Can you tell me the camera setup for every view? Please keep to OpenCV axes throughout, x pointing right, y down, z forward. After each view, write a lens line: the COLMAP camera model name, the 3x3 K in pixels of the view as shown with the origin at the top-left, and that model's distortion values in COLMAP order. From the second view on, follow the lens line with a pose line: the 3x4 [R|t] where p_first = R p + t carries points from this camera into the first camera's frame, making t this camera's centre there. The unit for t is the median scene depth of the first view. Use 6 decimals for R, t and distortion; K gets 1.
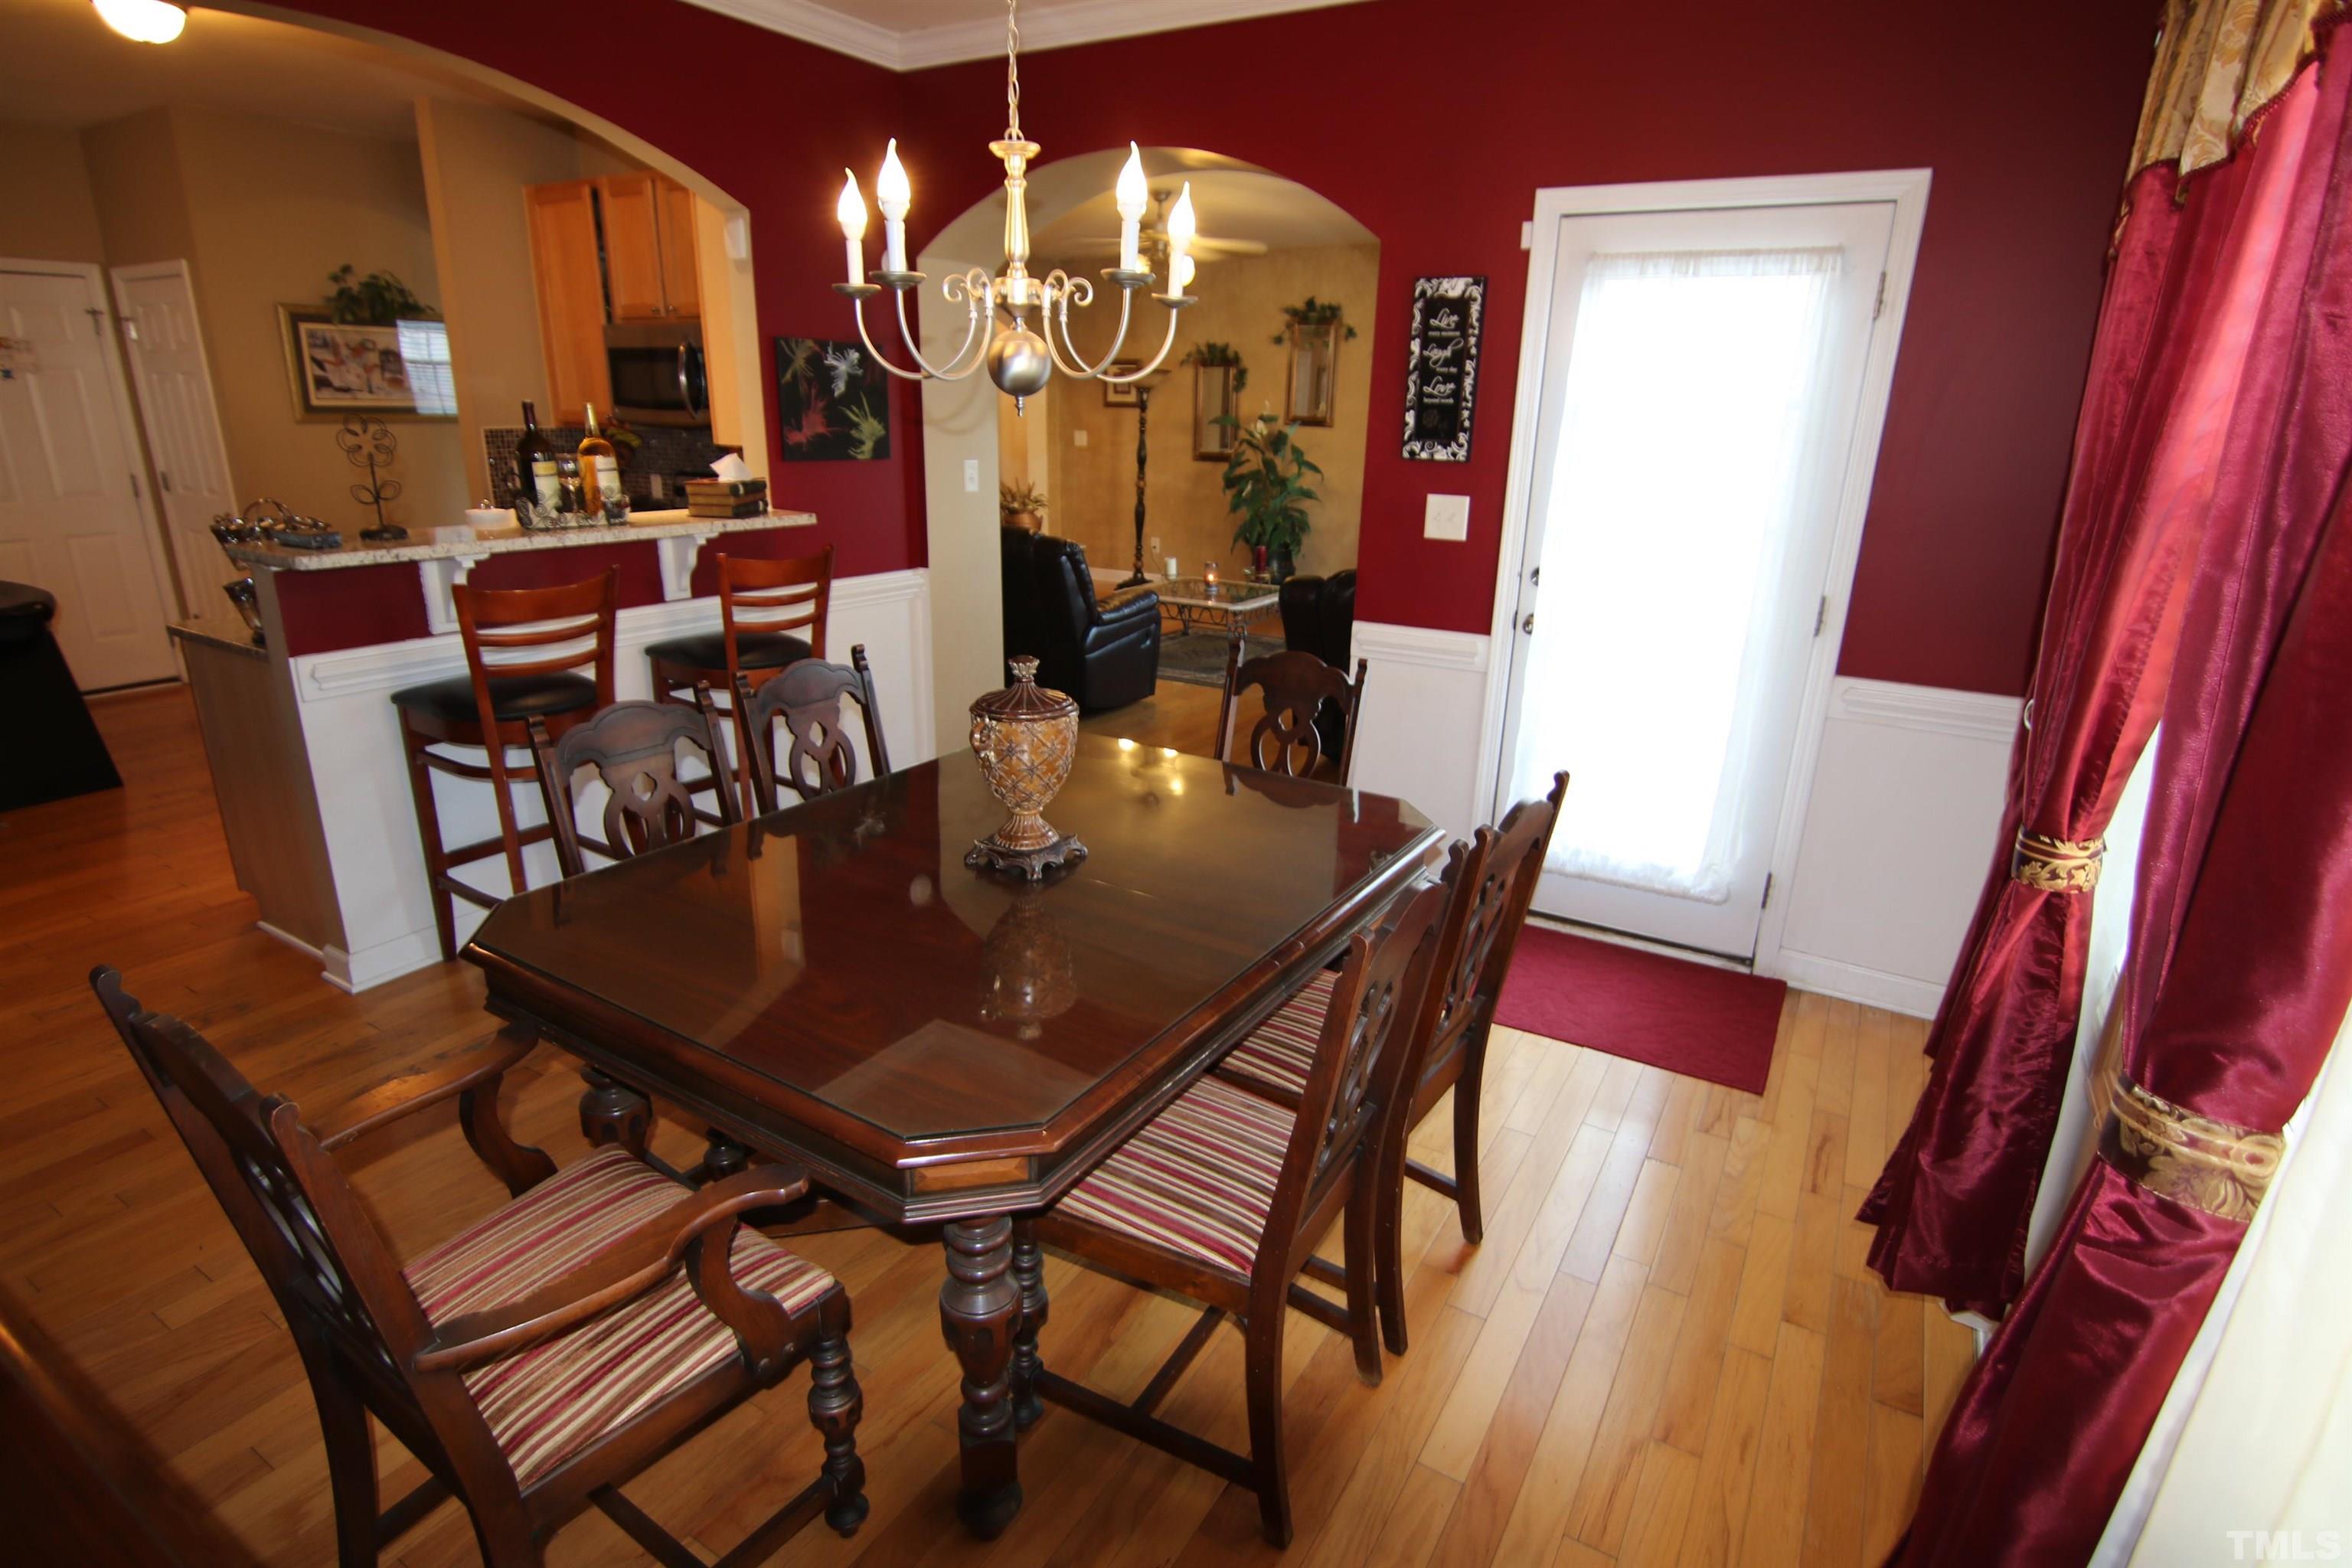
lens RADIAL K [[1184.7, 0, 1180.3], [0, 1184.7, 799.4], [0, 0, 1]] dist [-0.012727, -0.009359]
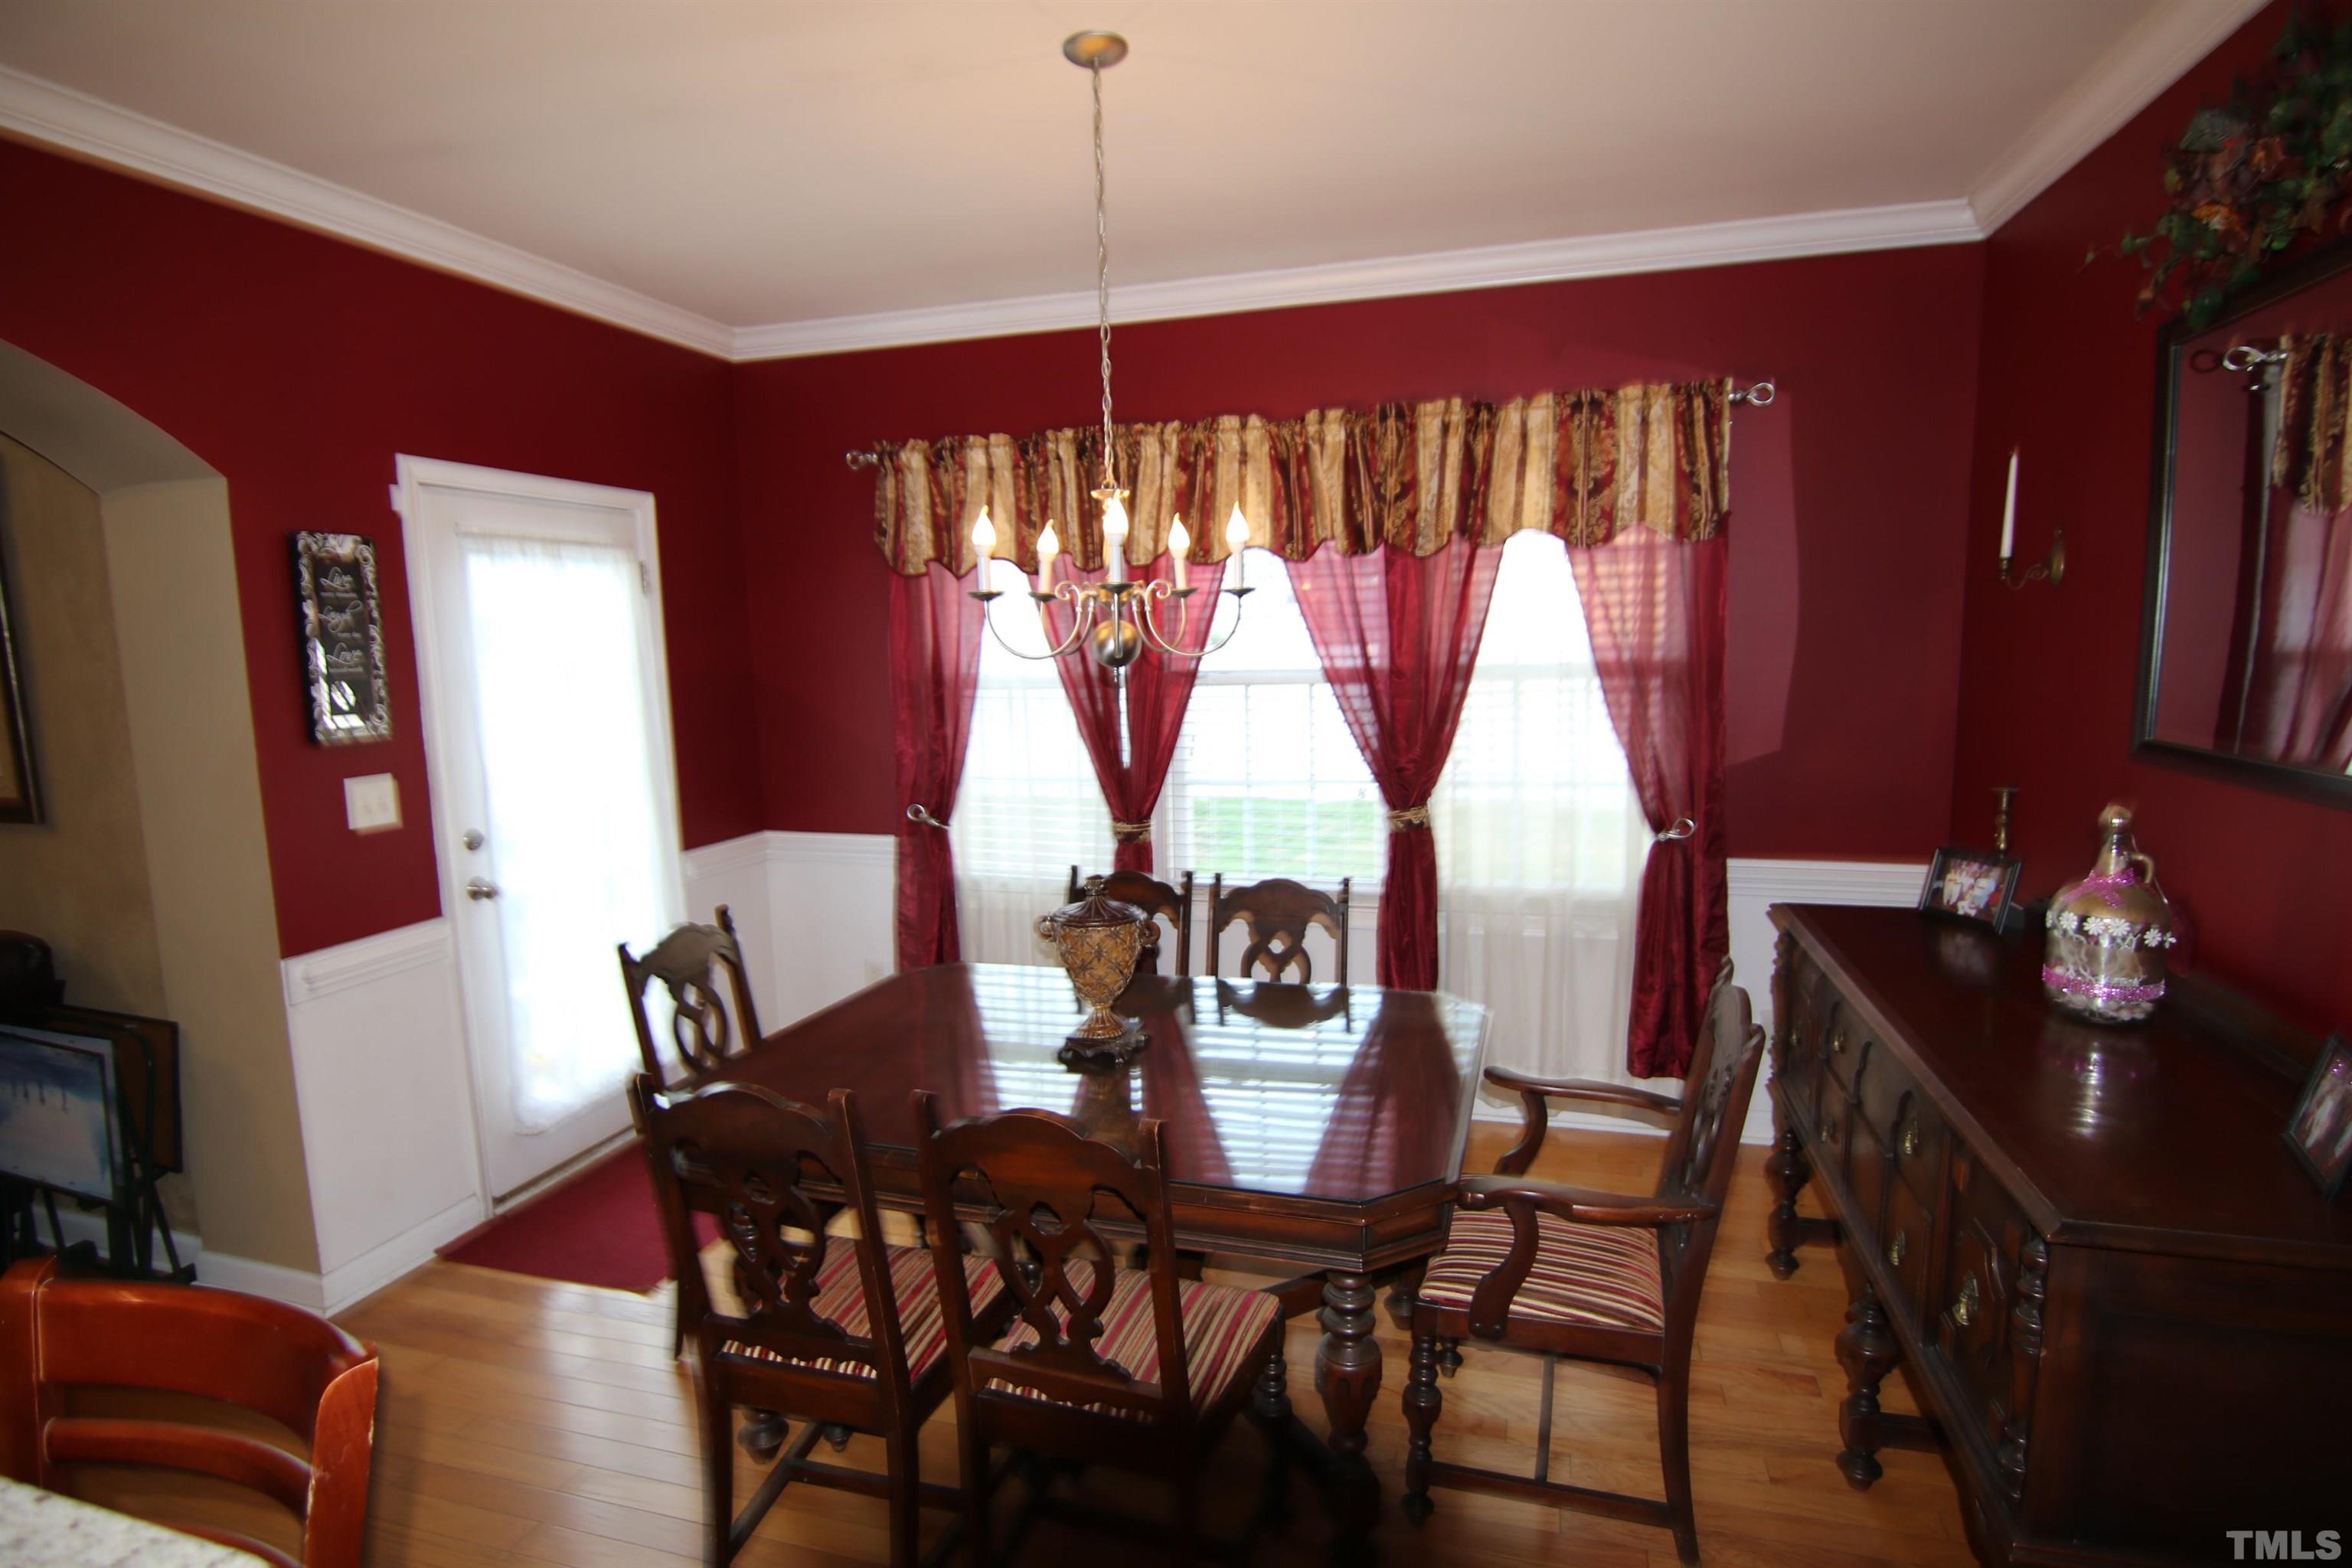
lens RADIAL K [[1184.7, 0, 1191.8], [0, 1184.7, 792.6], [0, 0, 1]] dist [-0.012727, -0.009359]
pose [[-0.257131, -0.140952, 0.956042, -0.466334], [0.324332, 0.919338, 0.222771, -0.155160], [-0.910325, 0.367357, -0.190674, 0.401221]]
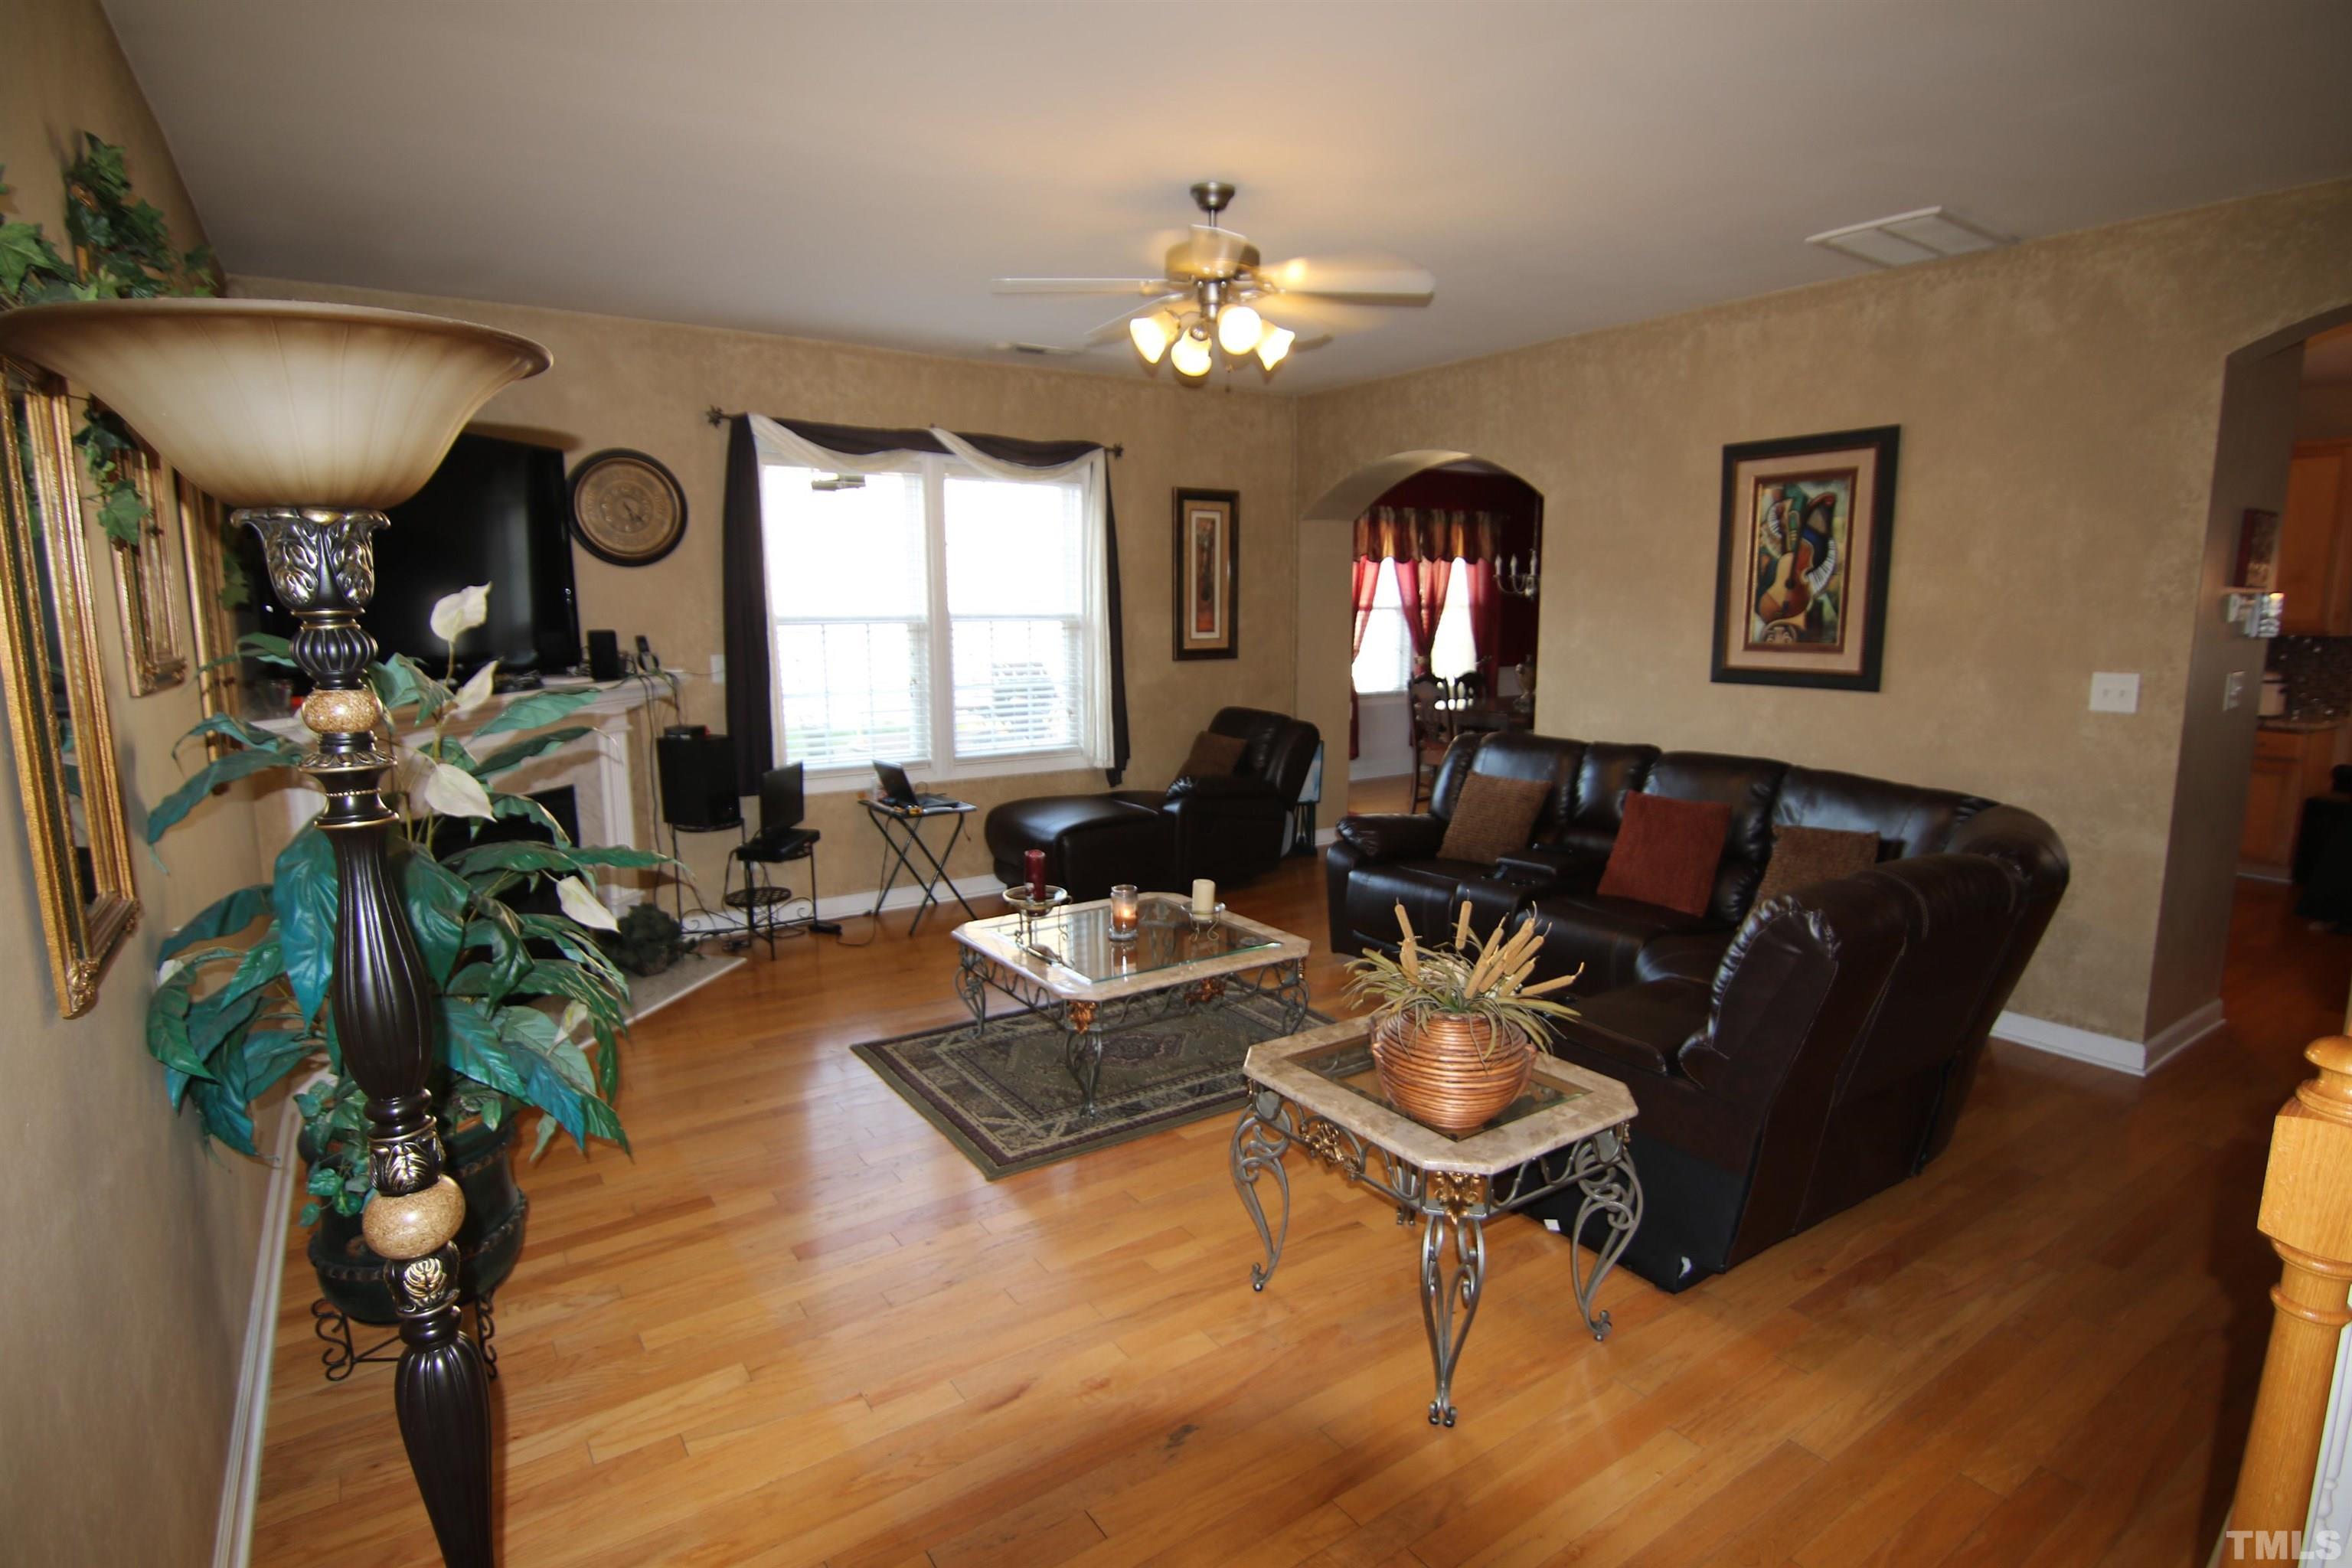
lens RADIAL K [[1184.7, 0, 1183.5], [0, 1184.7, 801.2], [0, 0, 1]] dist [-0.012727, -0.009359]
pose [[-0.907759, -0.090864, 0.409534, -0.290049], [0.116153, 0.883646, 0.453517, -0.641405], [-0.403091, 0.459252, -0.791584, 1.891412]]
